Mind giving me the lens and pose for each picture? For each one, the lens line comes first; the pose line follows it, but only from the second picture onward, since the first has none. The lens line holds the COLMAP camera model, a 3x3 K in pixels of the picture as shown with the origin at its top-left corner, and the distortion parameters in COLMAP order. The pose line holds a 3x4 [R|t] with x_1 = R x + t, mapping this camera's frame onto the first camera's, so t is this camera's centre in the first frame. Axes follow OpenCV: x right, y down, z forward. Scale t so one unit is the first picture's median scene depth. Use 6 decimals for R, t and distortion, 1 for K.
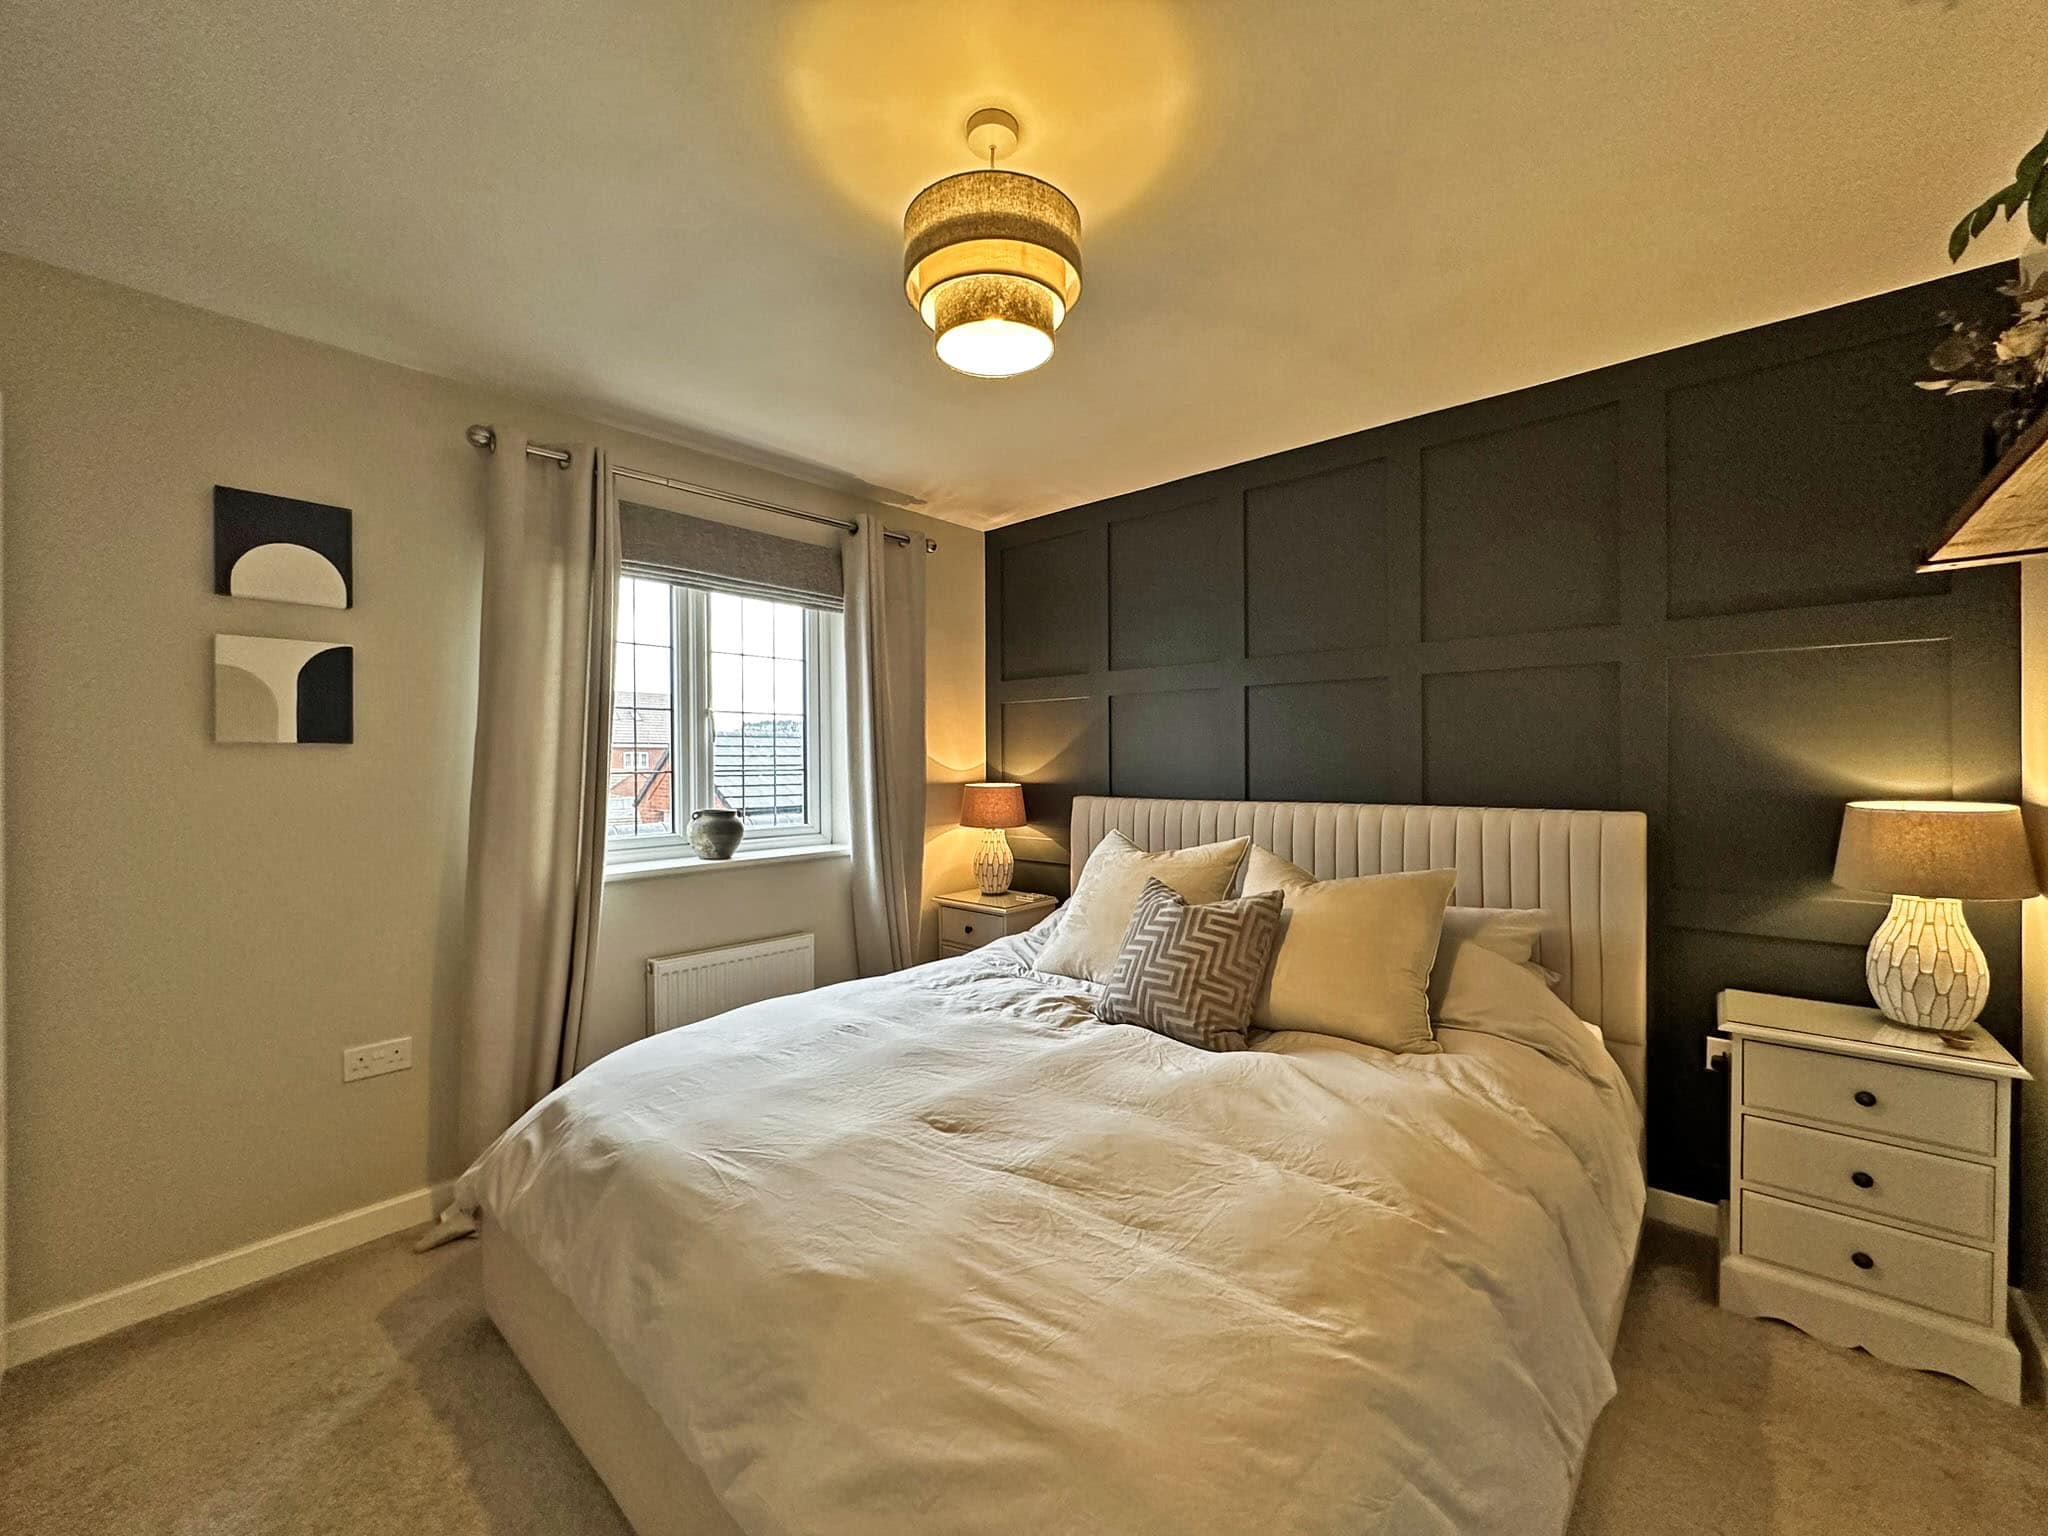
lens RADIAL K [[807.6, 0, 1024.0], [0, 807.6, 768.0], [0, 0, 1]] dist [0.031885, -0.000007]
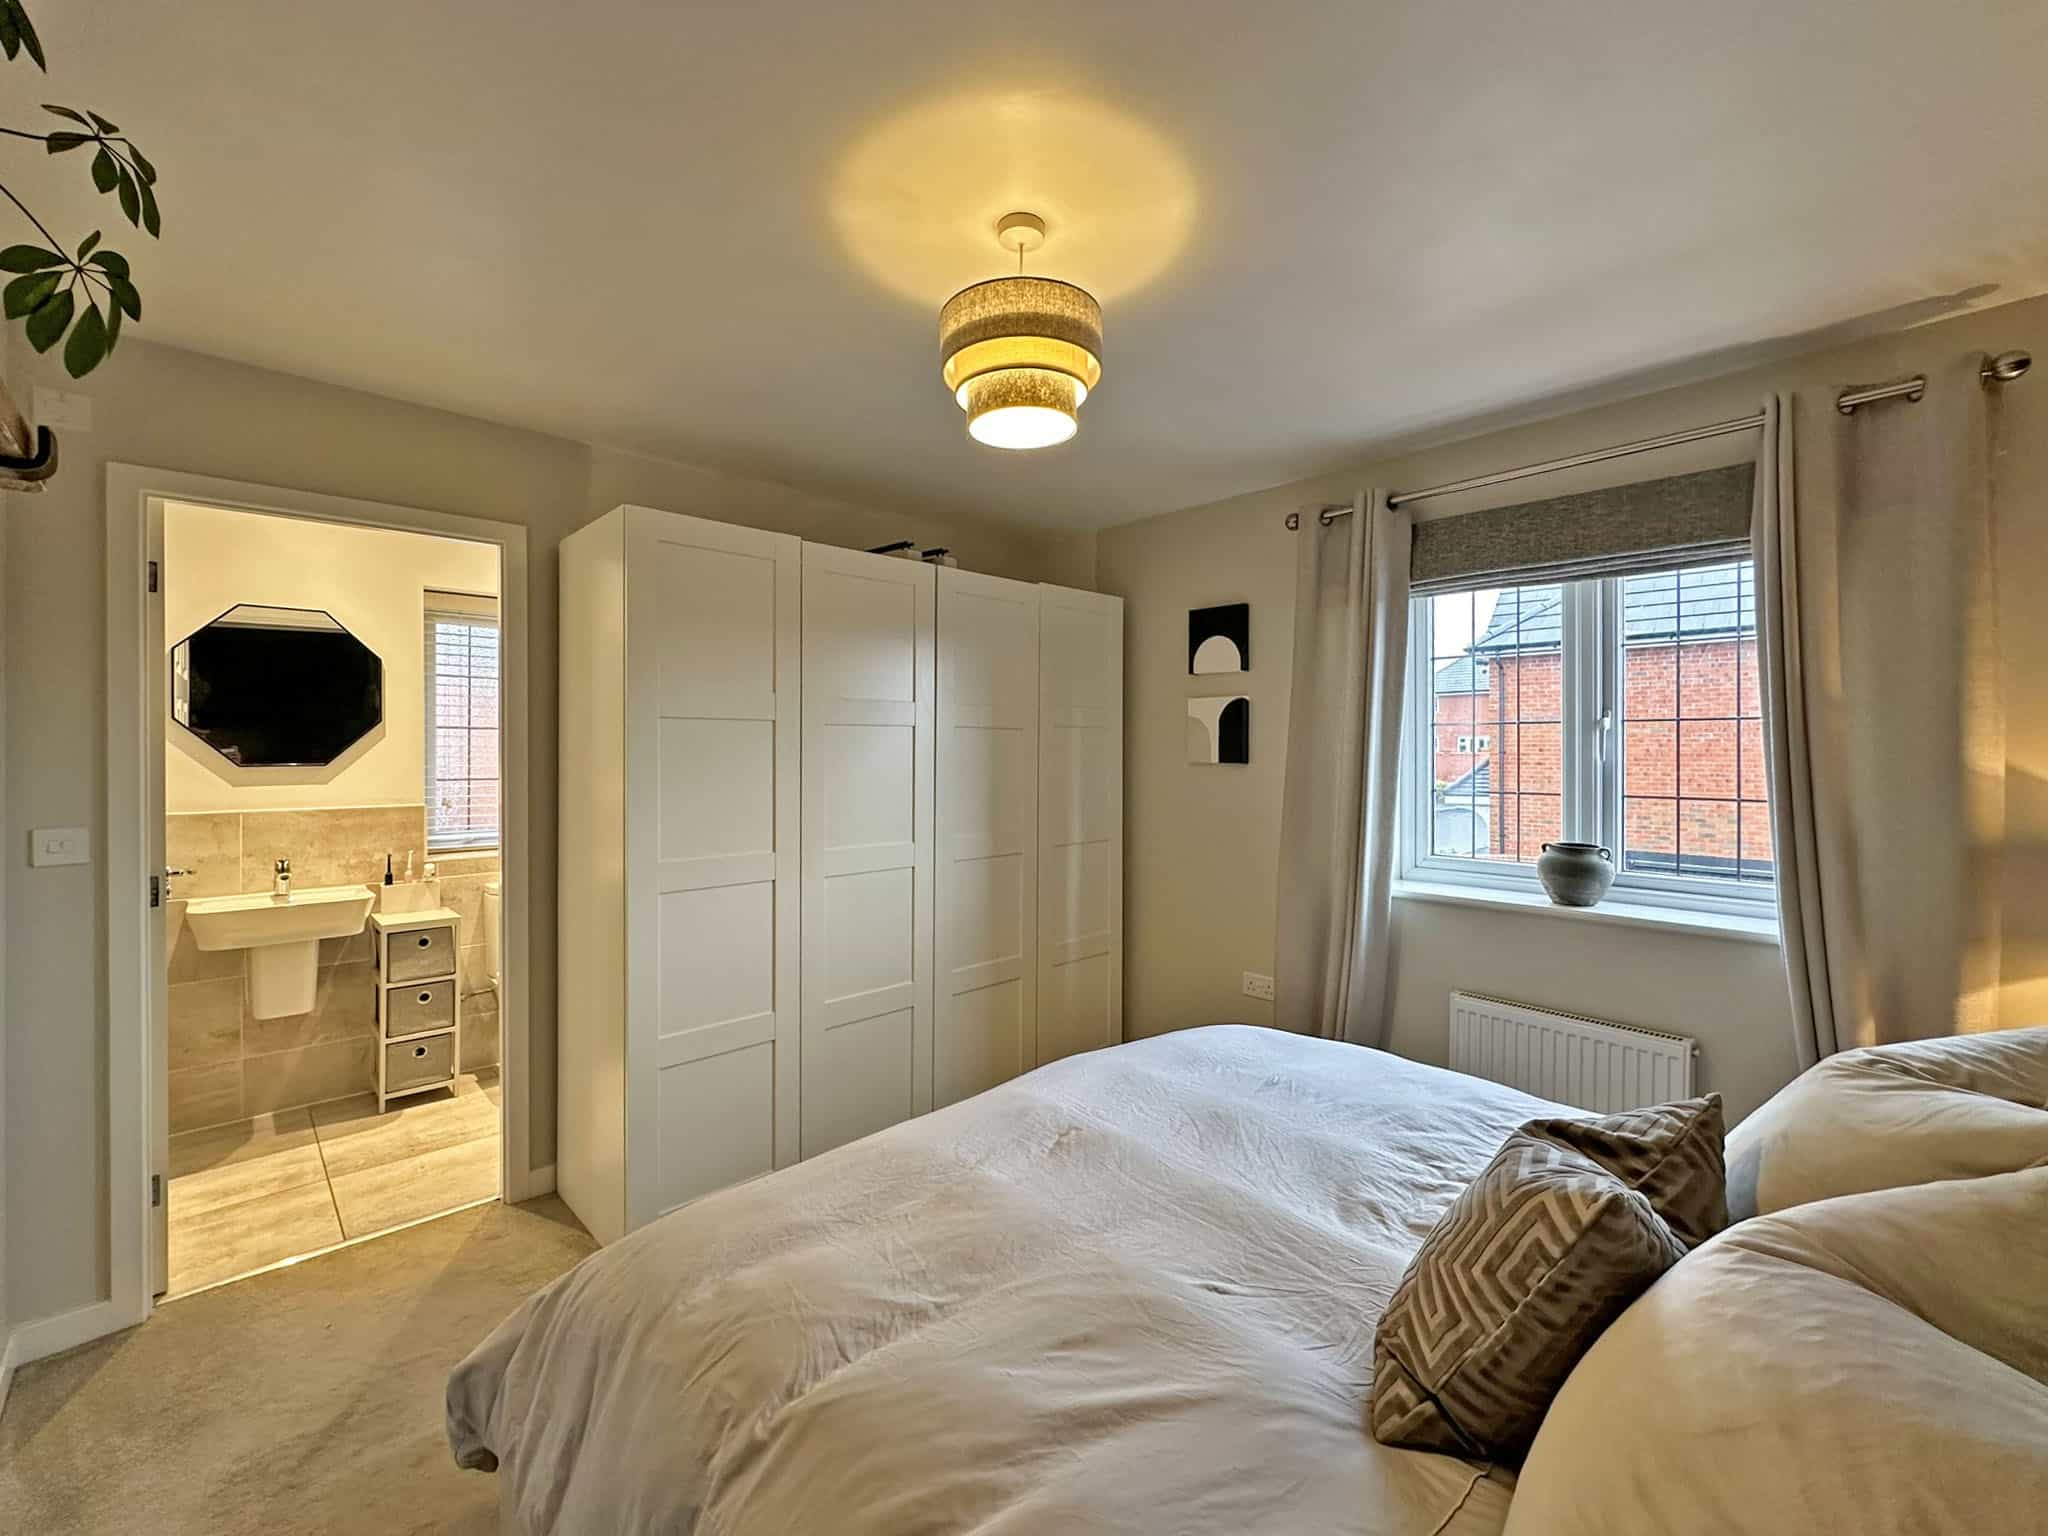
lens RADIAL K [[857.3, 0, 1024.0], [0, 857.3, 768.0], [0, 0, 1]] dist [-0.029325, -0.000077]
pose [[-0.077906, 0.020474, -0.996750, 0.720677], [-0.018473, 0.999588, 0.021976, -0.047744], [0.996790, 0.020125, -0.077496, 0.742185]]
